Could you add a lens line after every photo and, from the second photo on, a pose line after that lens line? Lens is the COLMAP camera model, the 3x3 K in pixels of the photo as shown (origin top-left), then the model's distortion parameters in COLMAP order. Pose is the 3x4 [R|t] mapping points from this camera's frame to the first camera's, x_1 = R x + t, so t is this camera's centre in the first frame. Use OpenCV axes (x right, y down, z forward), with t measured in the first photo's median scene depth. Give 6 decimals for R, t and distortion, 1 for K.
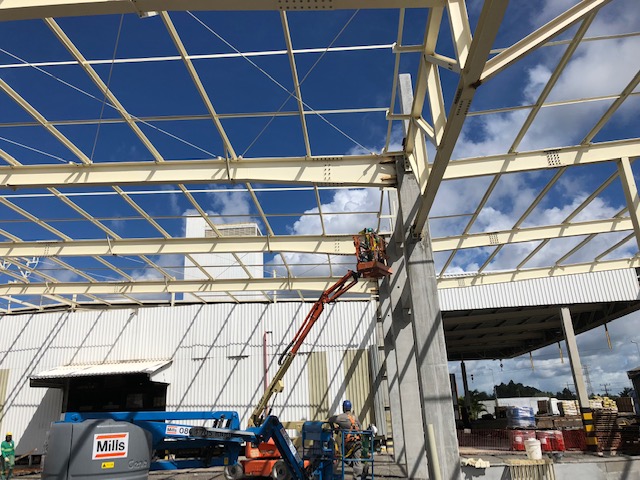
lens RADIAL K [[522.9, 0, 317.9], [0, 522.9, 241.4], [0, 0, 1]] dist [0.058146, -0.064029]
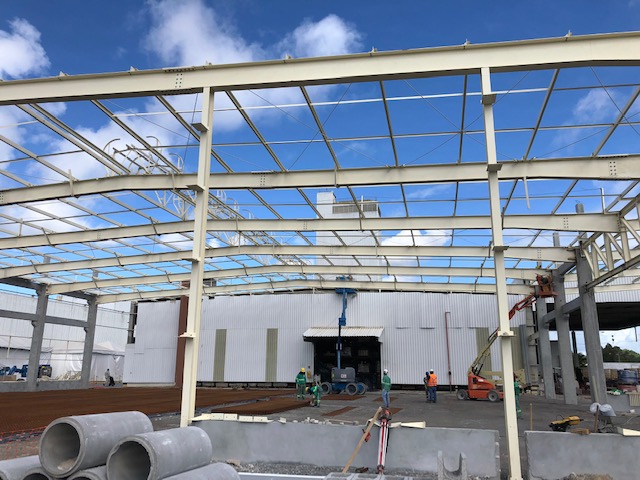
lens RADIAL K [[522.9, 0, 317.9], [0, 522.9, 241.4], [0, 0, 1]] dist [0.058146, -0.064029]
pose [[0.987308, 0.012134, -0.158352, -0.216315], [0.001896, 0.996106, 0.088145, -0.154699], [0.158805, -0.087326, 0.983440, -0.494117]]
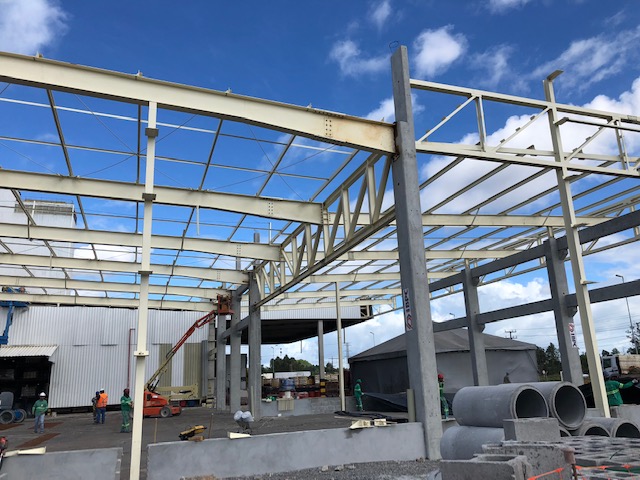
lens RADIAL K [[522.9, 0, 317.9], [0, 522.9, 241.4], [0, 0, 1]] dist [0.058146, -0.064029]
pose [[0.921351, 0.102677, 0.374926, -0.186143], [-0.121433, 0.992241, 0.026677, -0.164520], [-0.369278, -0.070107, 0.926671, -0.517071]]
